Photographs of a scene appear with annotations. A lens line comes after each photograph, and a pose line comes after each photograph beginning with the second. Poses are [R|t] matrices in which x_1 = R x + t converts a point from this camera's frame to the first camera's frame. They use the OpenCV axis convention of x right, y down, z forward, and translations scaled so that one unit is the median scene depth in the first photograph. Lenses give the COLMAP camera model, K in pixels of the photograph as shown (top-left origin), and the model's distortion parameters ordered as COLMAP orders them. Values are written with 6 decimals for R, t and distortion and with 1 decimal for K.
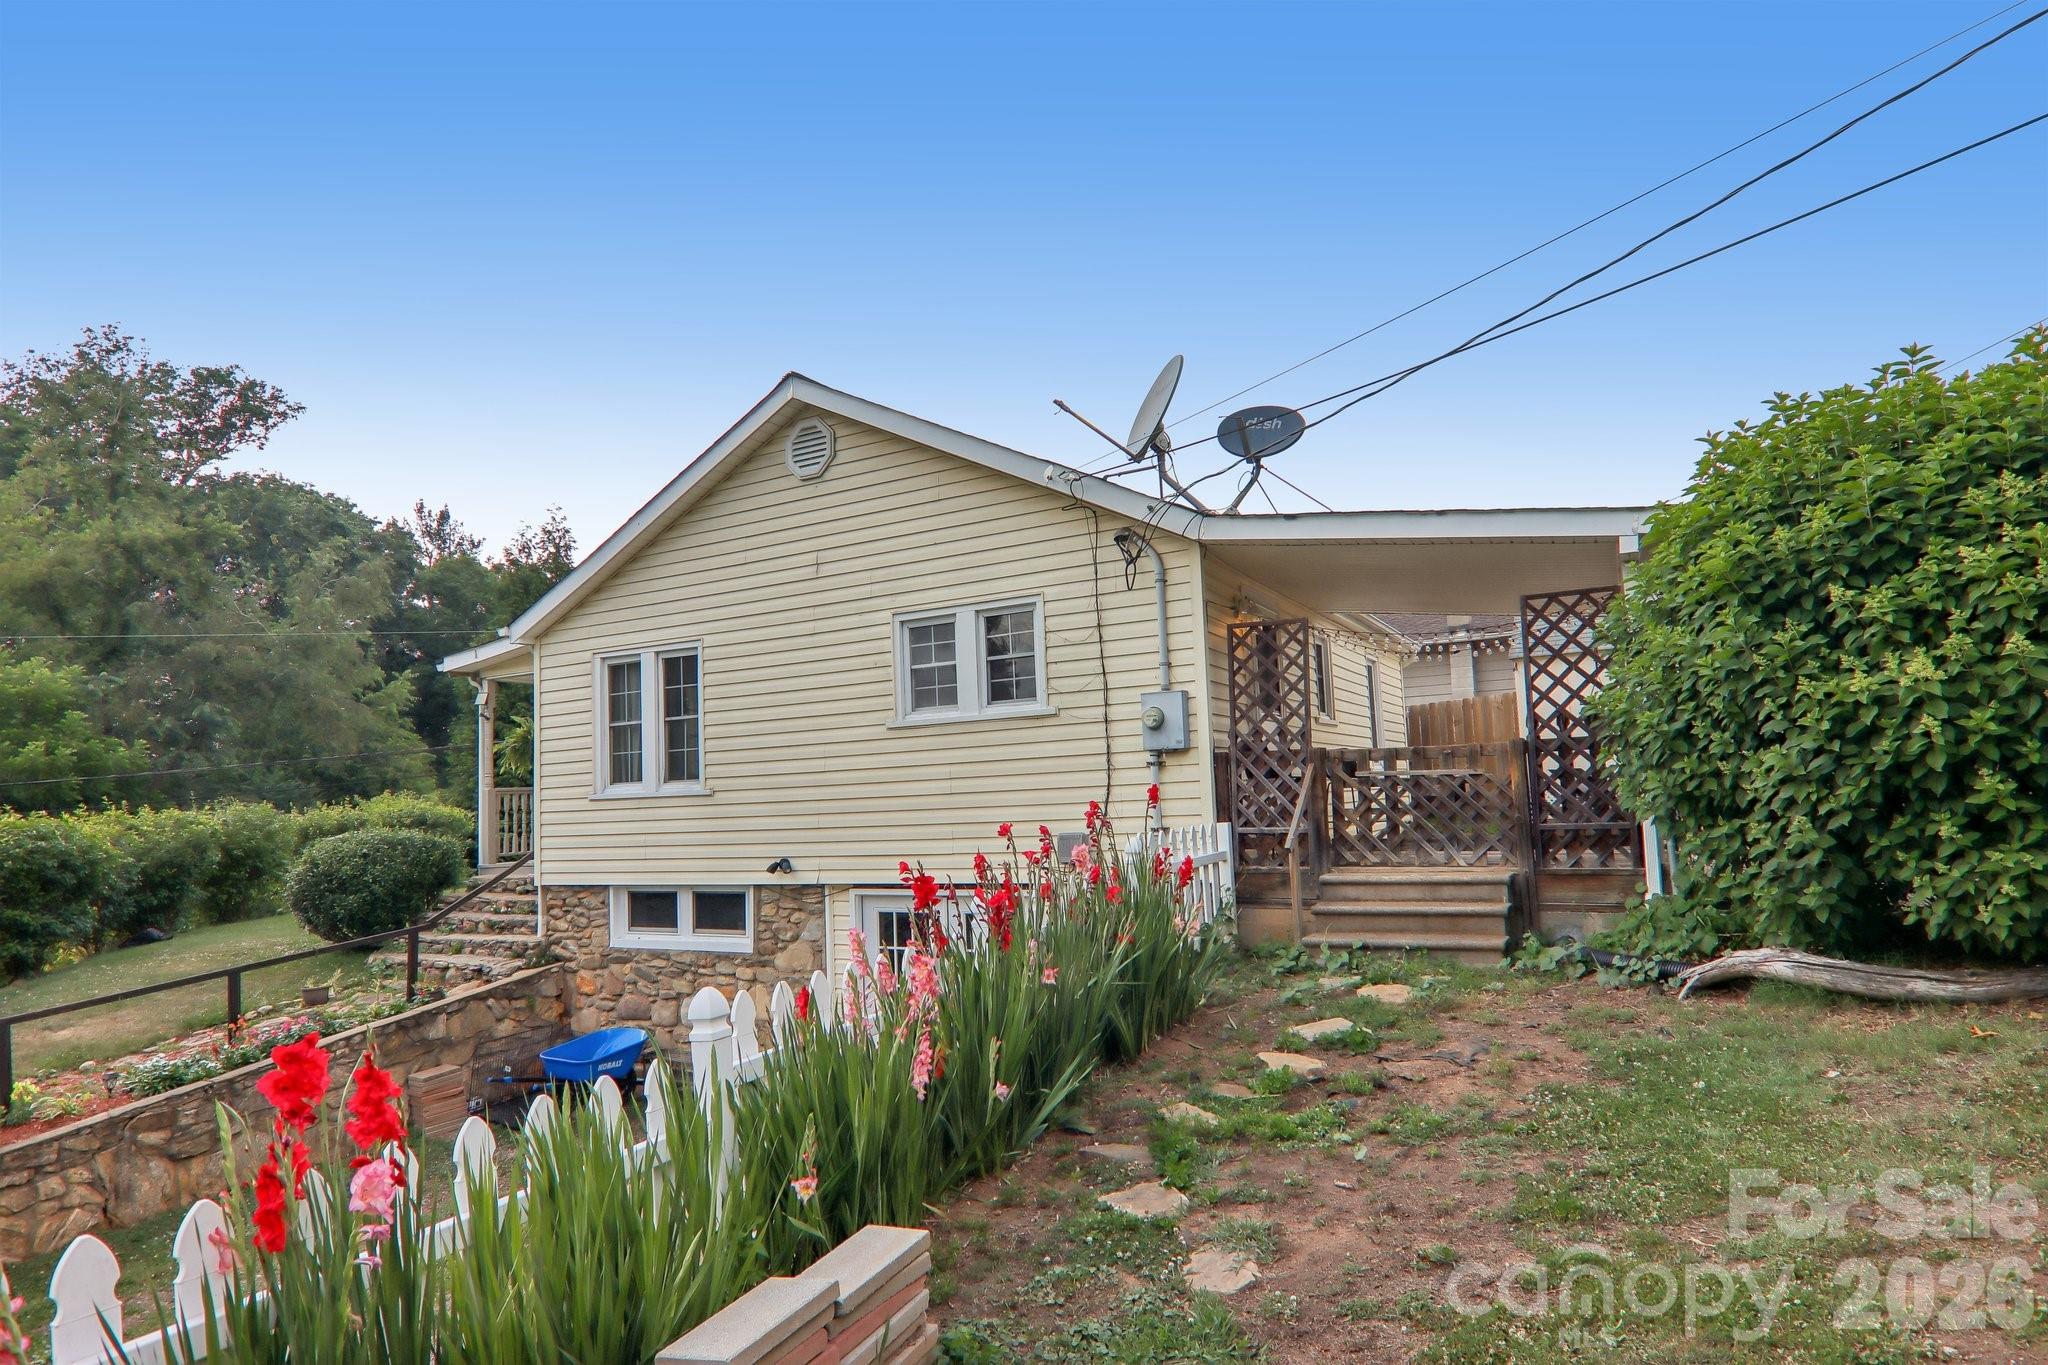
lens RADIAL K [[1125.2, 0, 1024.0], [0, 1125.2, 682.5], [0, 0, 1]] dist [0.003291, -0.013928]
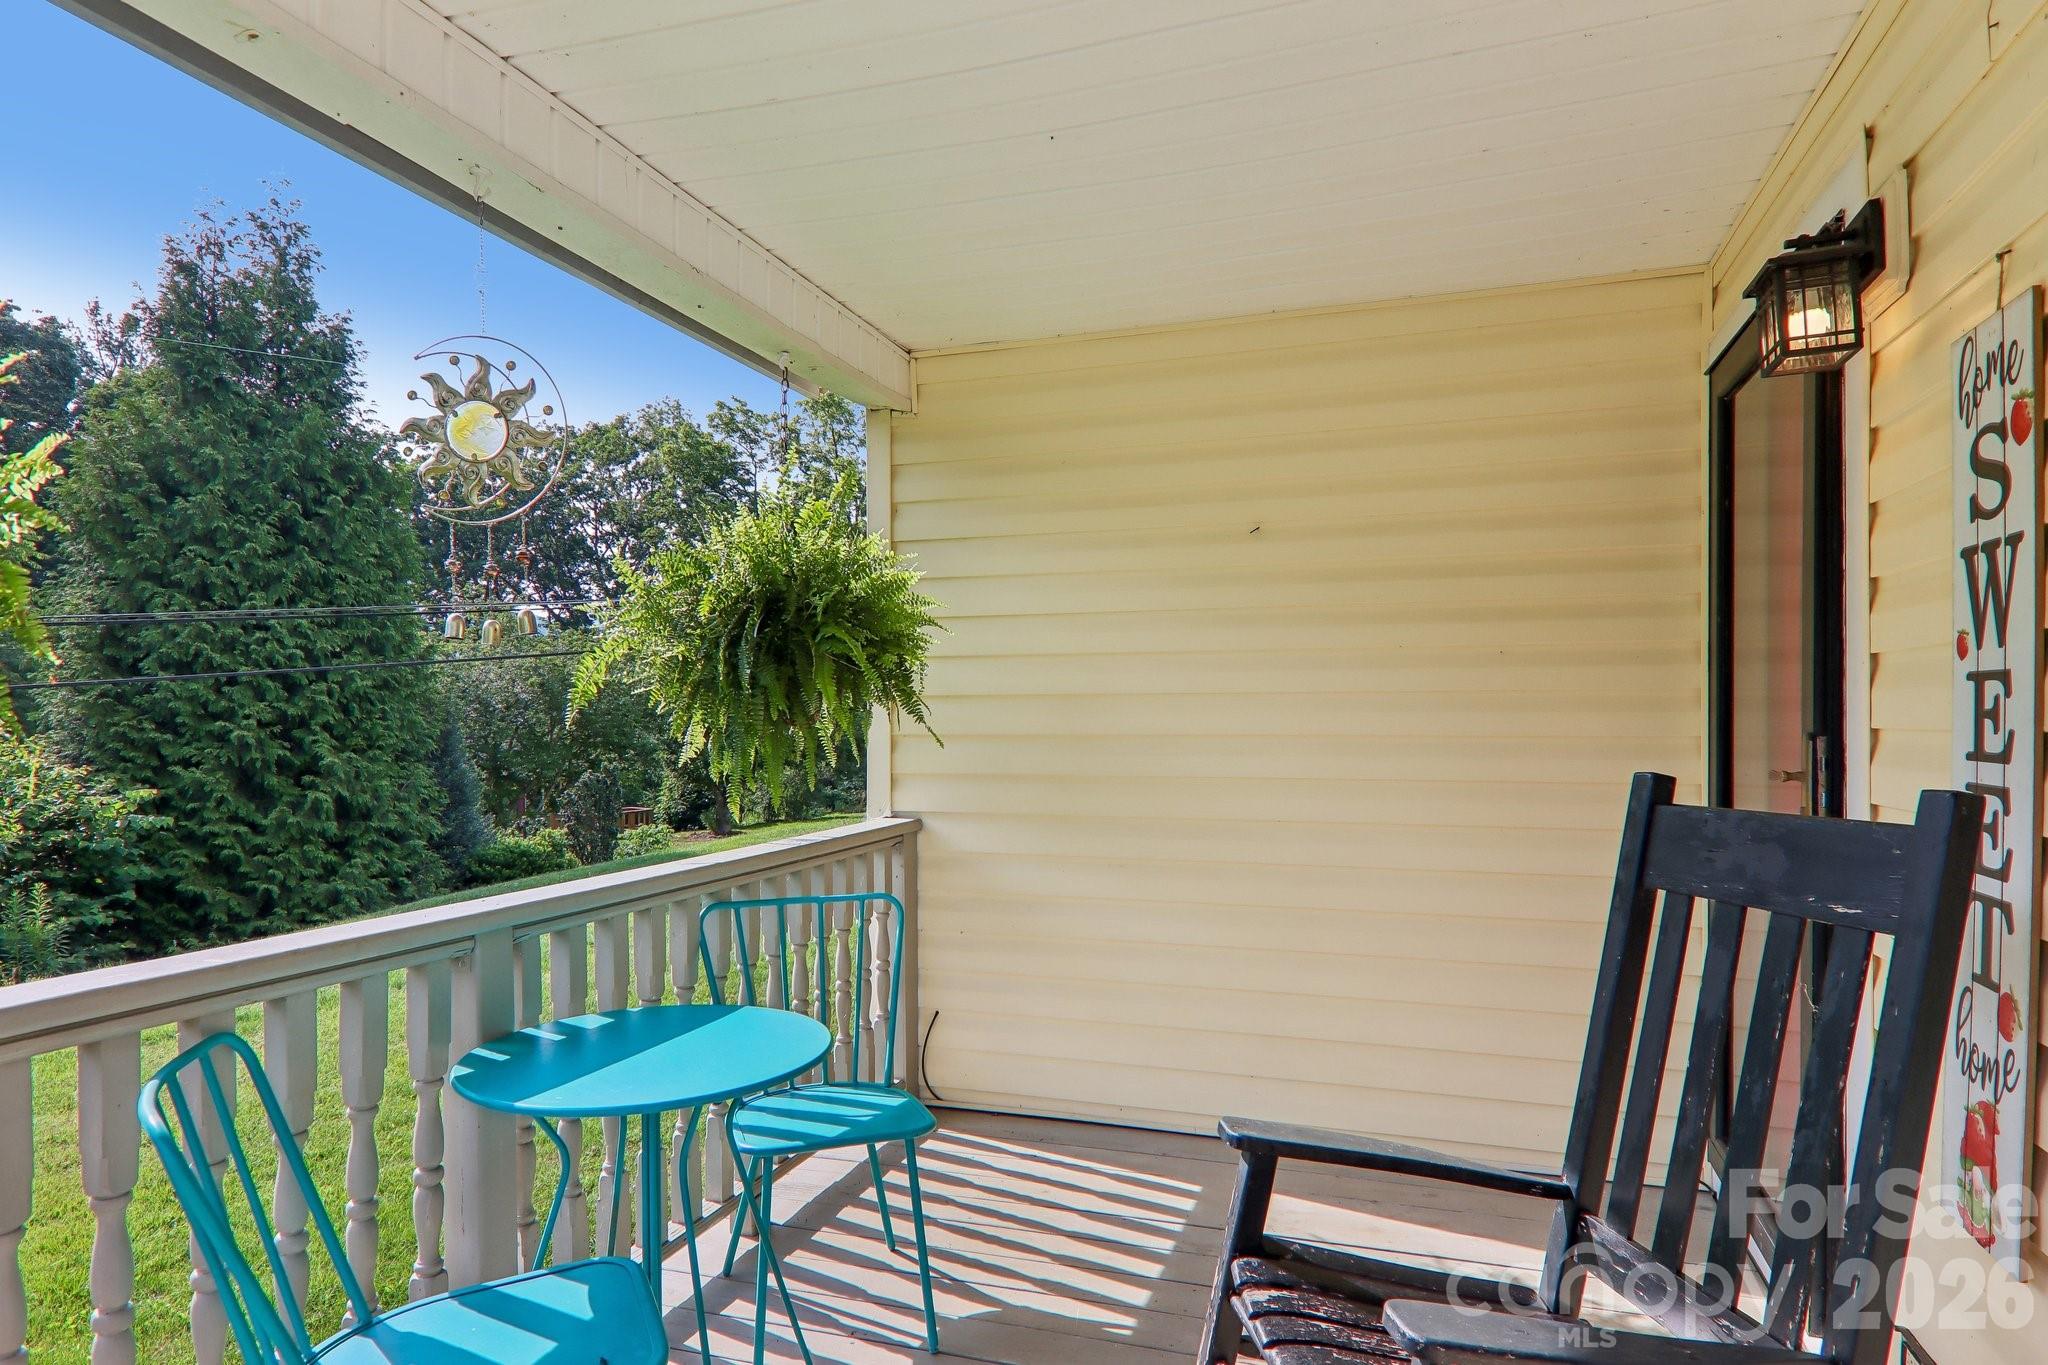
lens RADIAL K [[1170.6, 0, 1058.9], [0, 1170.6, 756.7], [0, 0, 1]] dist [0.001282, -0.000145]
pose [[0.983626, 0.035522, 0.176684, -0.497335], [-0.057297, 0.991154, 0.119709, 0.080489], [-0.170869, -0.127872, 0.976961, 1.270219]]
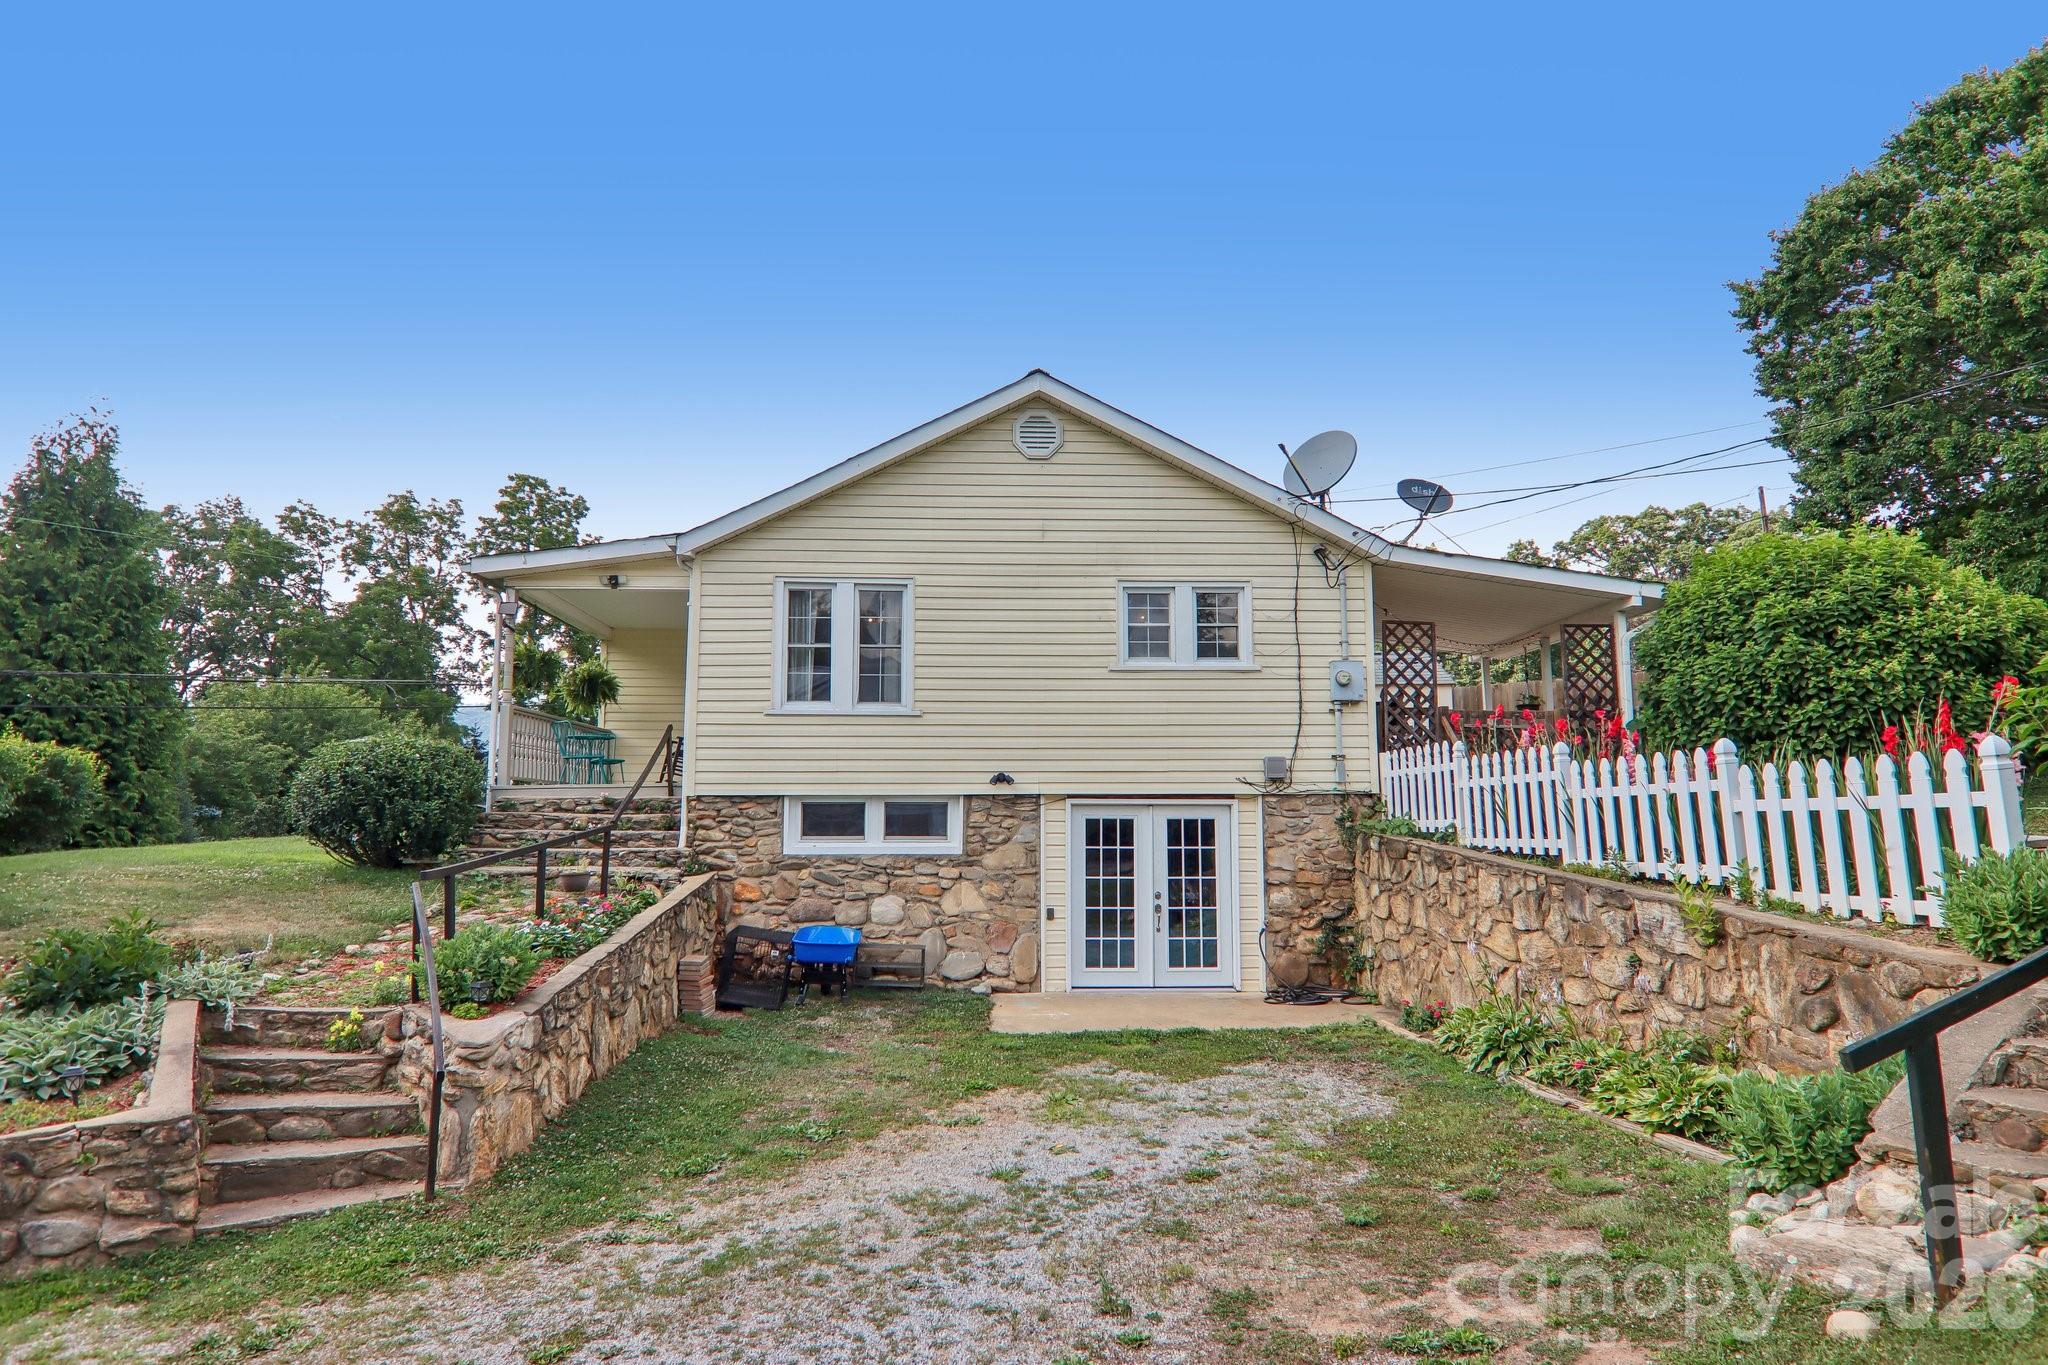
lens RADIAL K [[1117.9, 0, 1026.4], [0, 1117.9, 688.0], [0, 0, 1]] dist [0.002896, -0.017351]
pose [[0.858815, 0.103562, 0.501709, -0.777372], [-0.085100, 0.994587, -0.059628, 0.134529], [-0.505168, 0.008515, 0.862979, -0.020118]]
